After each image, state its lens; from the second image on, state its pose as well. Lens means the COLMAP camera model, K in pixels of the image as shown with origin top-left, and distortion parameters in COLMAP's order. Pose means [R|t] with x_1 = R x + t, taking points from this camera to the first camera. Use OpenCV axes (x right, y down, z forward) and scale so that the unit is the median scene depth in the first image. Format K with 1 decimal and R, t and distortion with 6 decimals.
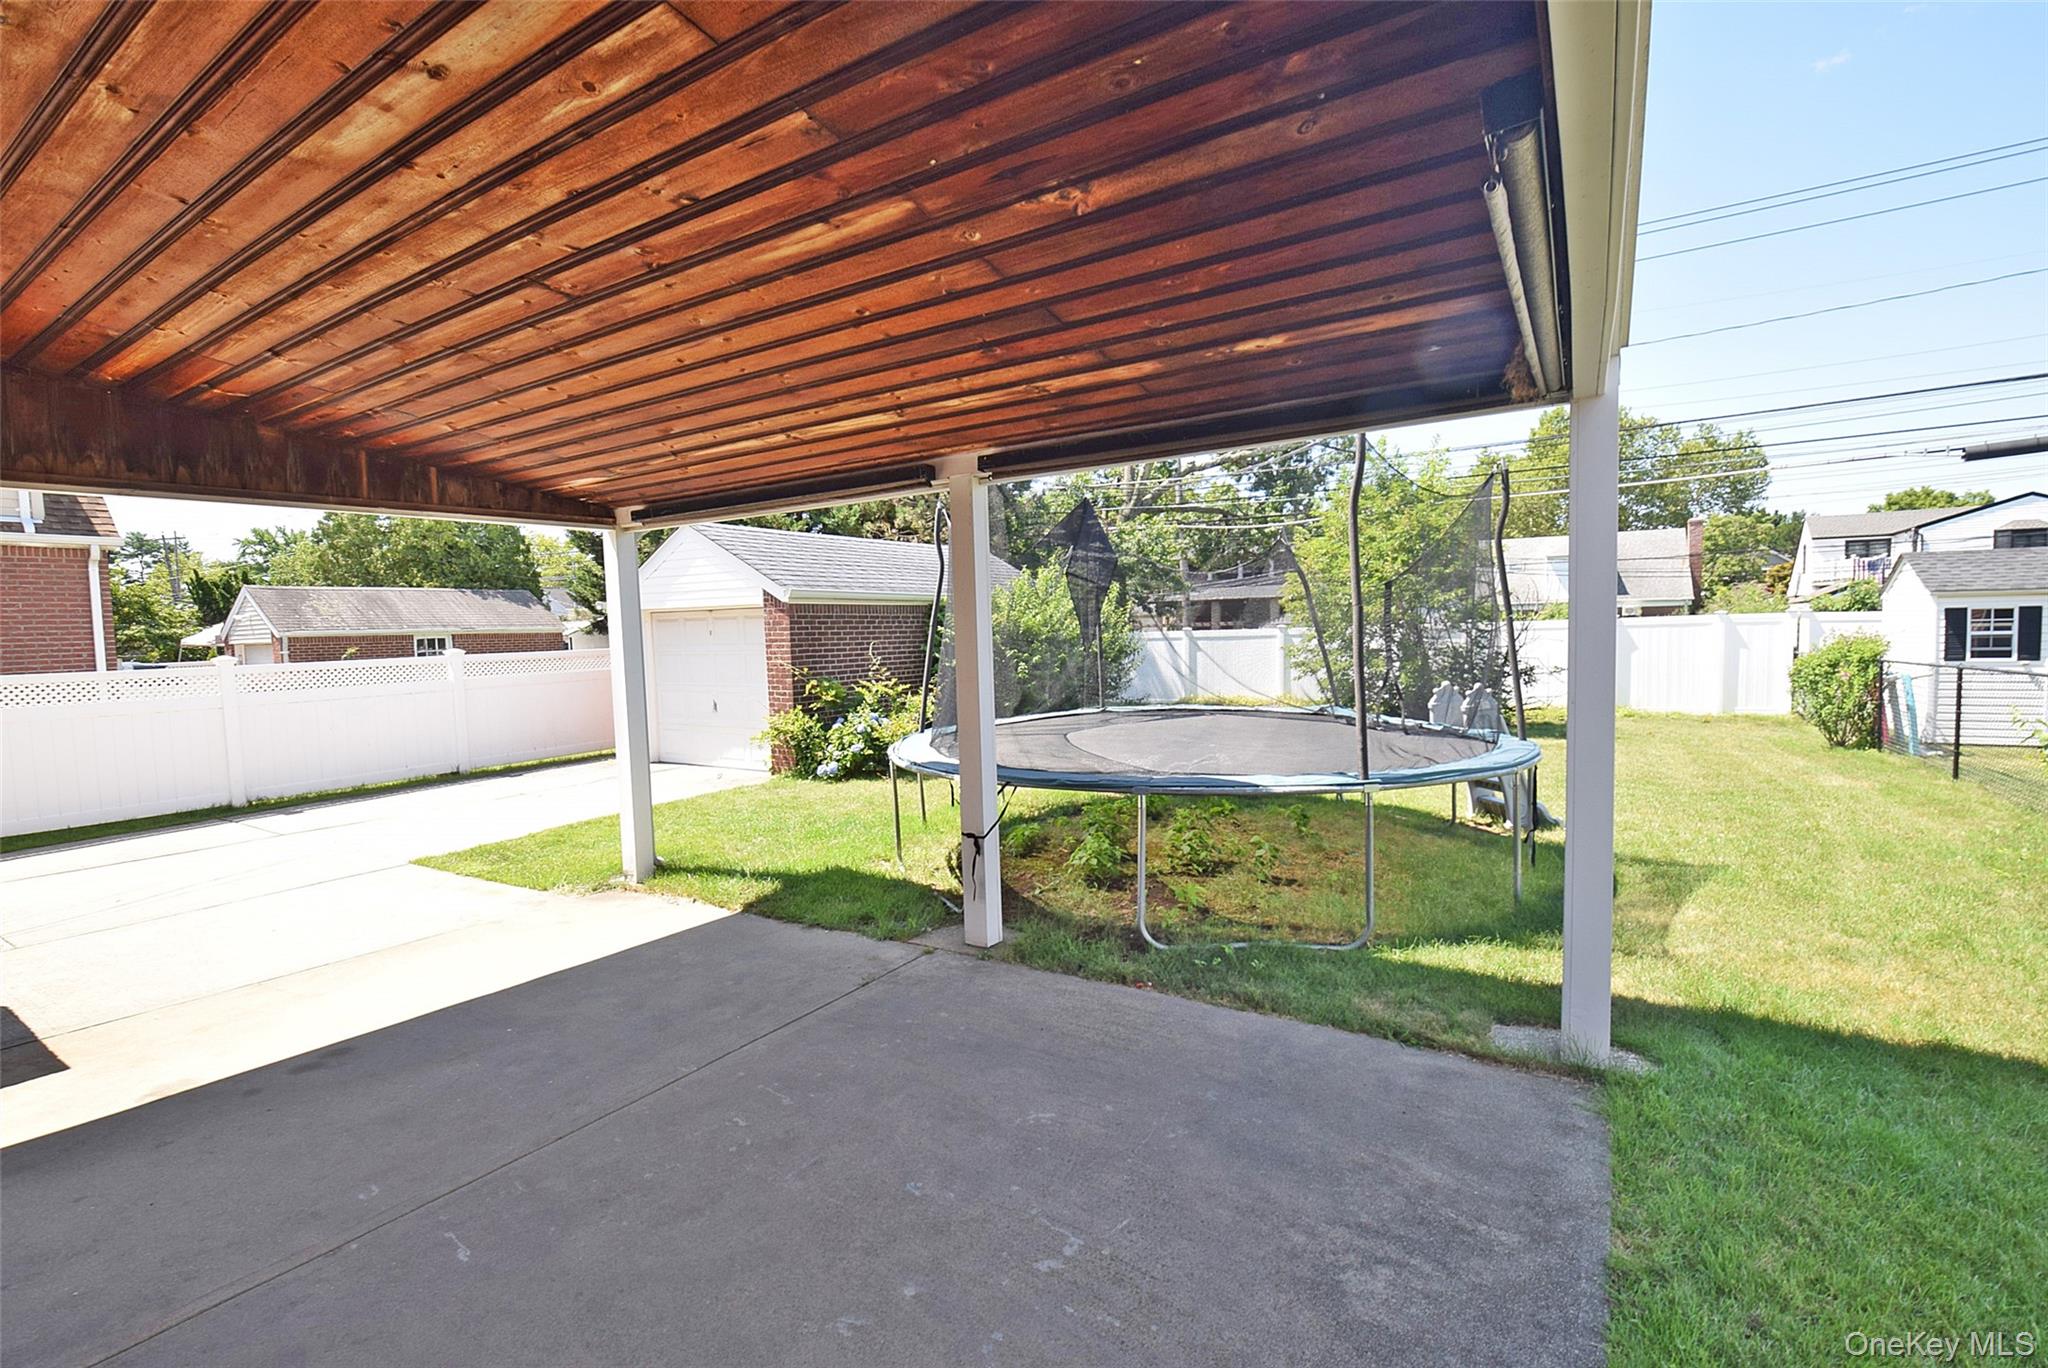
lens RADIAL K [[914.9, 0, 1020.6], [0, 914.9, 699.4], [0, 0, 1]] dist [0.019250, -0.033043]
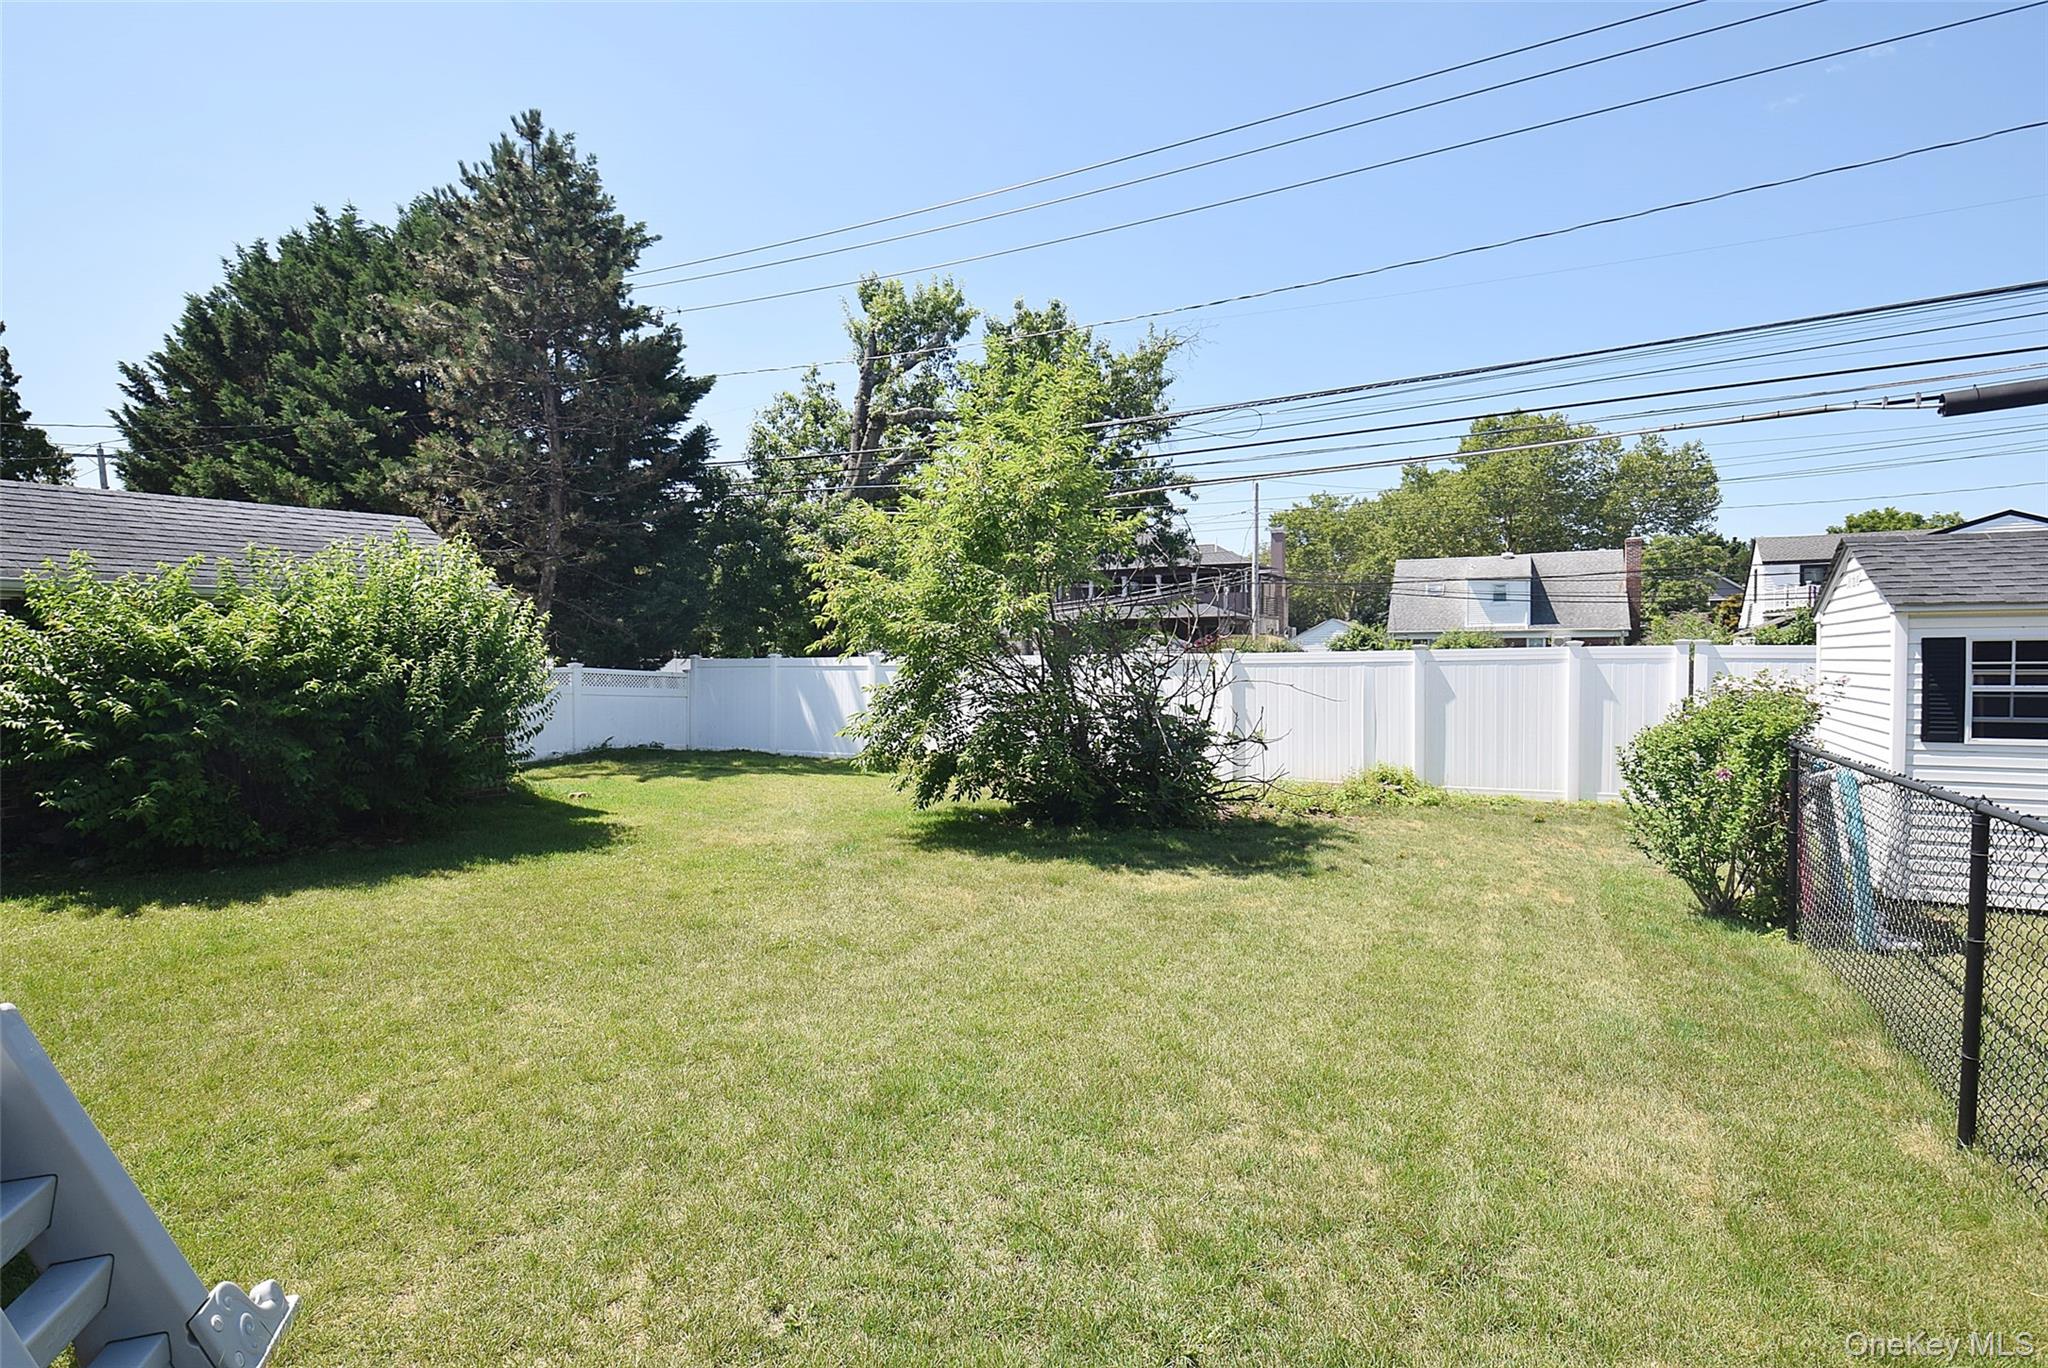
lens RADIAL K [[948.6, 0, 1030.4], [0, 948.6, 691.4], [0, 0, 1]] dist [-0.001151, -0.027390]
pose [[0.999153, 0.015303, 0.038191, 0.368328], [-0.013980, 0.999301, -0.034657, -0.034090], [-0.038695, 0.034094, 0.998669, 0.363844]]
